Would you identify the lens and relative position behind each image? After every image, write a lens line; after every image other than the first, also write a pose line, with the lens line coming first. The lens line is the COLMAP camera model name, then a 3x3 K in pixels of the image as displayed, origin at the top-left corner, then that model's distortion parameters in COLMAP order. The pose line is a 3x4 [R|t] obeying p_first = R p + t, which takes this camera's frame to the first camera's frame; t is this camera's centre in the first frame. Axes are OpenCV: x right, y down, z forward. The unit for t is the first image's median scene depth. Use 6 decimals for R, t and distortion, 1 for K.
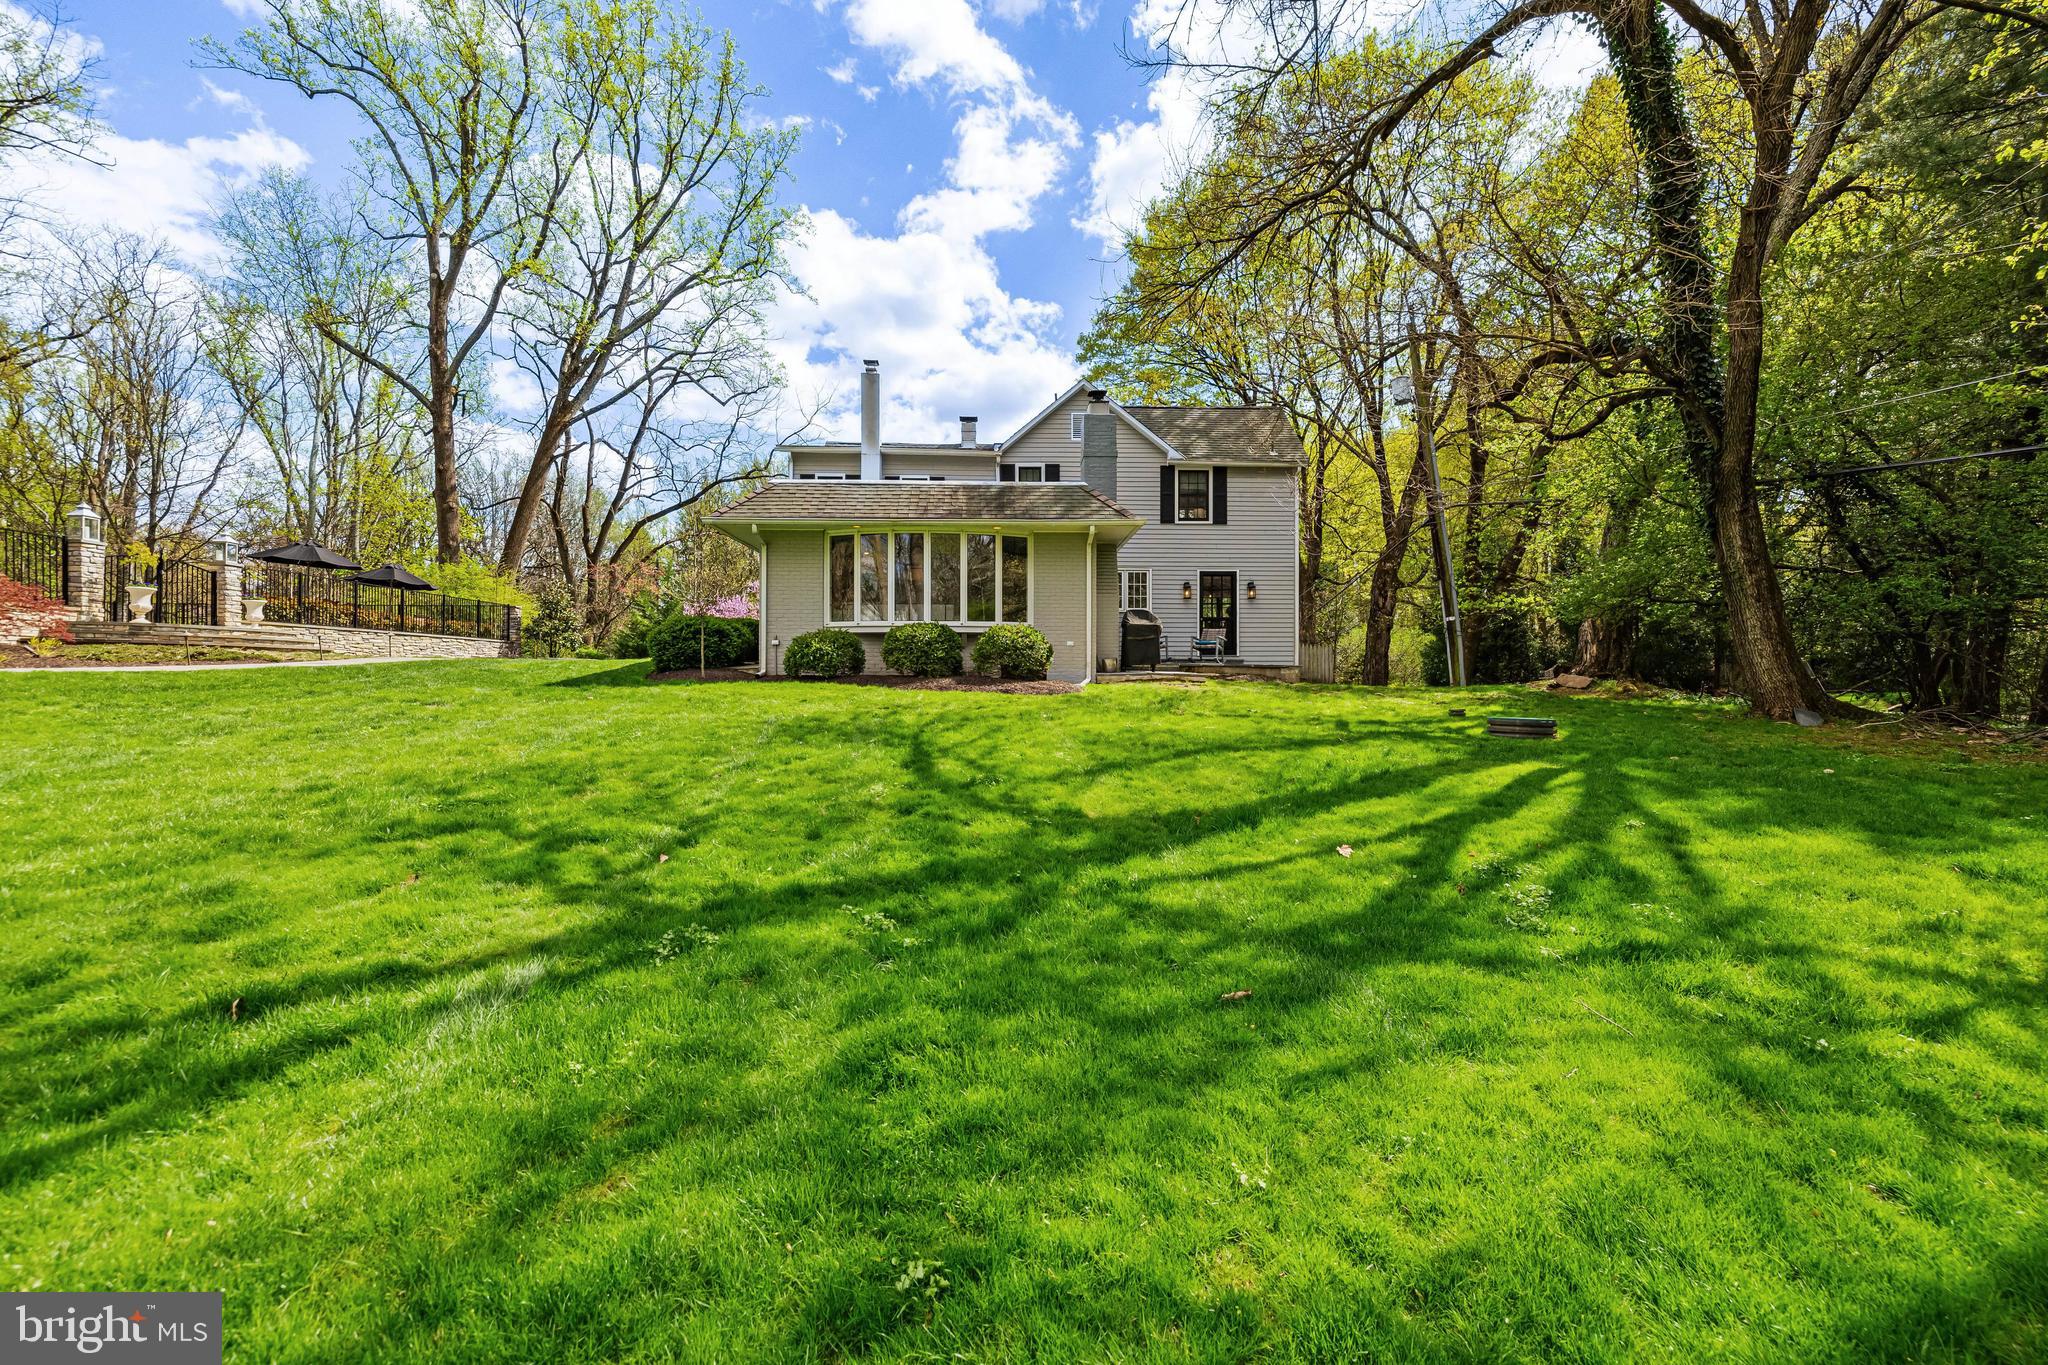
lens RADIAL K [[870.4, 0, 1021.5], [0, 870.4, 675.3], [0, 0, 1]] dist [0.004208, -0.001110]
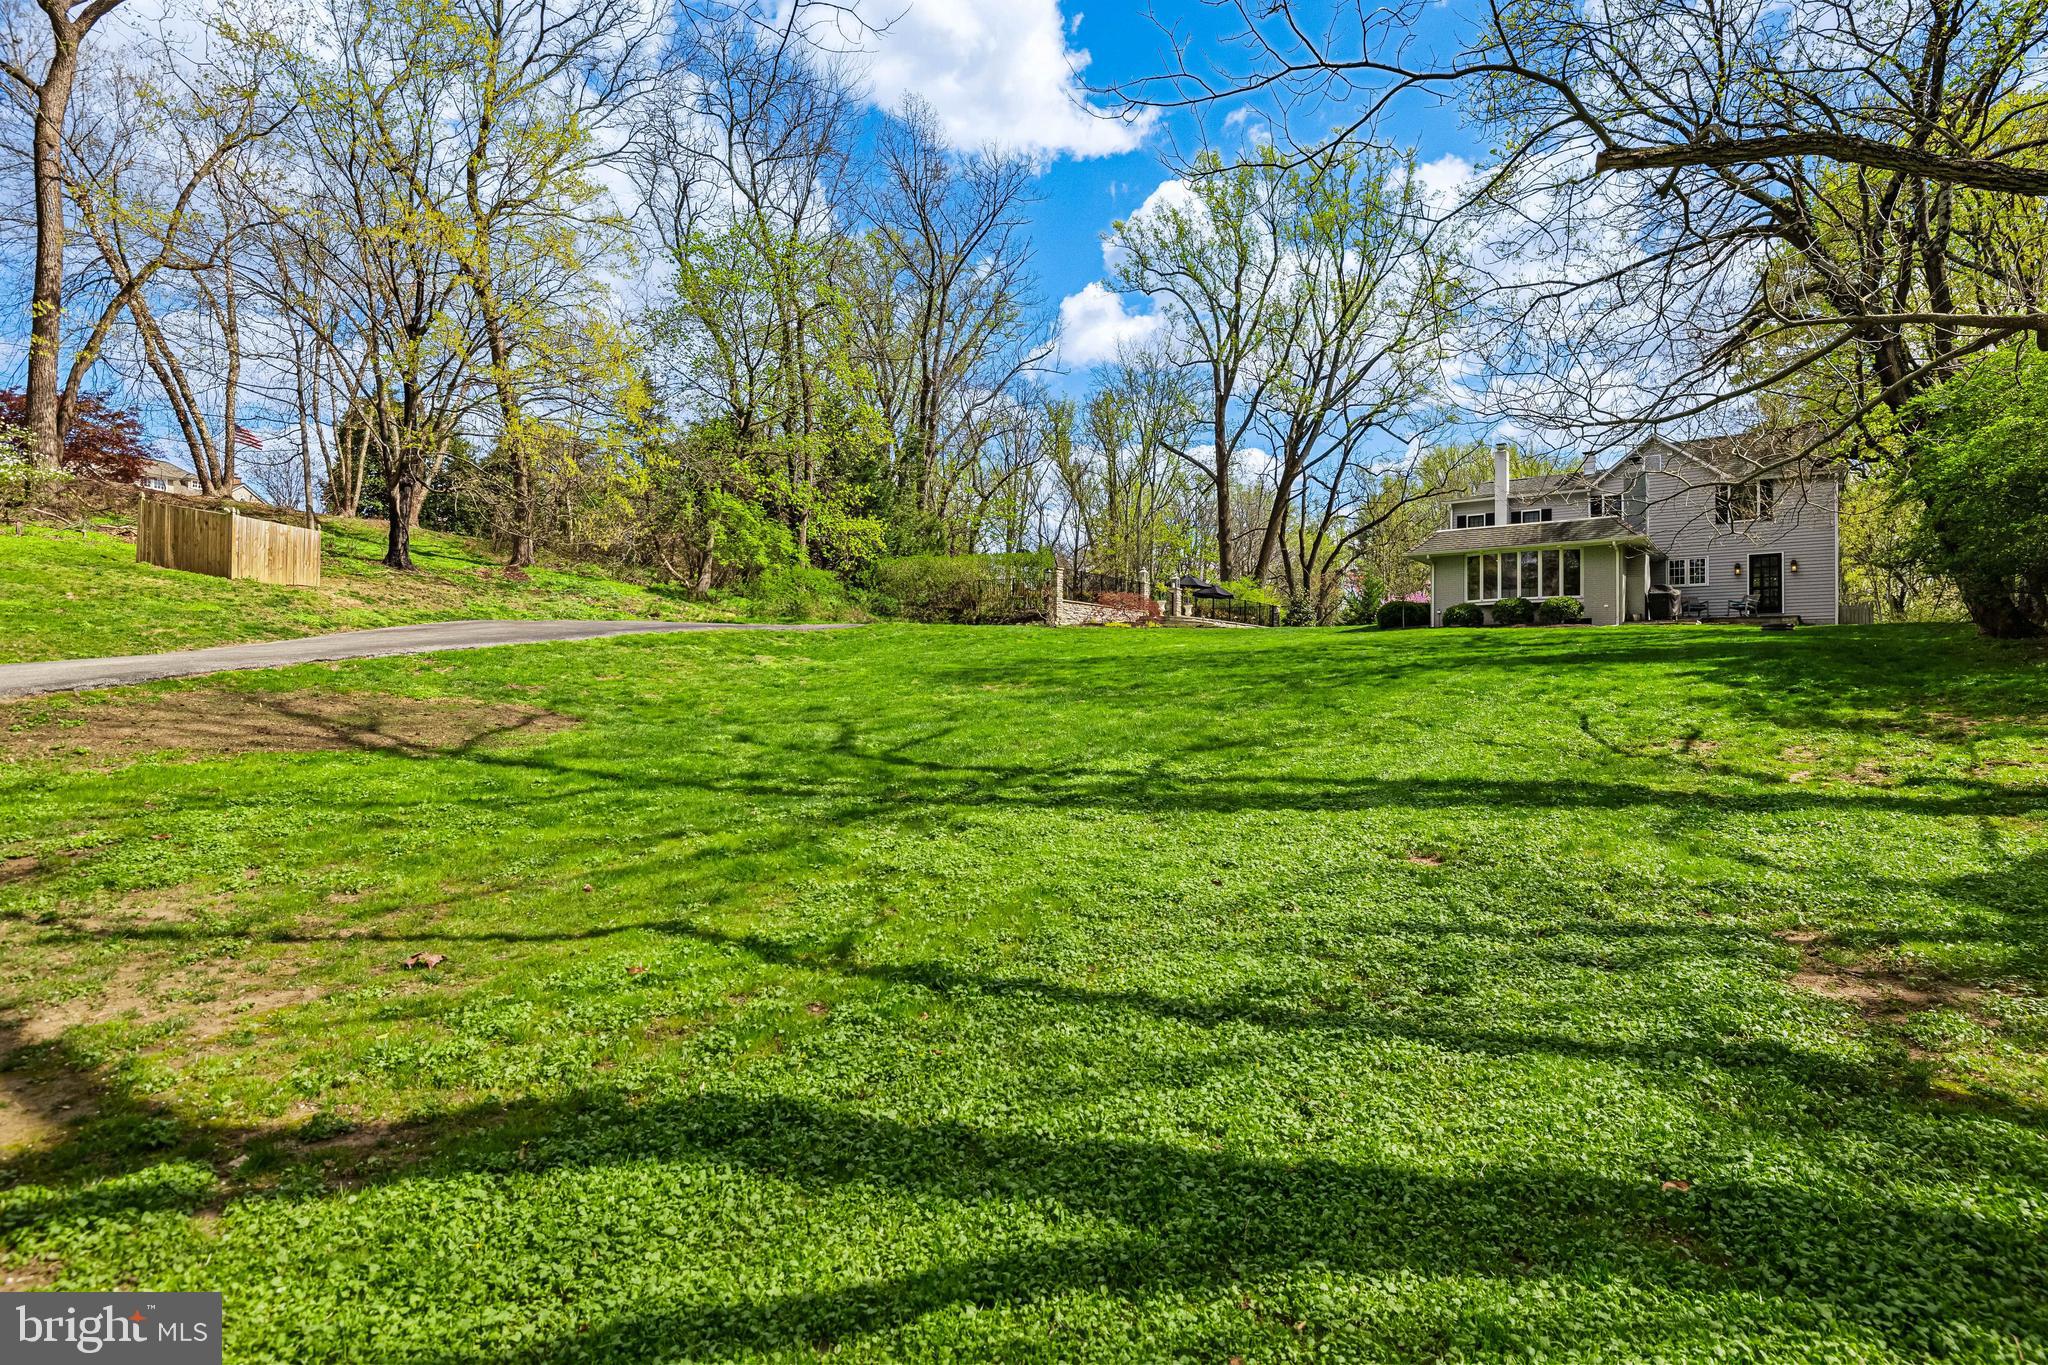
lens RADIAL K [[1059.3, 0, 1022.9], [0, 1059.3, 682.0], [0, 0, 1]] dist [0.000327, -0.000048]
pose [[0.782899, -0.002950, -0.622141, 0.219925], [-0.002667, 0.999964, -0.008098, 0.066528], [0.622143, 0.007999, 0.782863, -0.683768]]
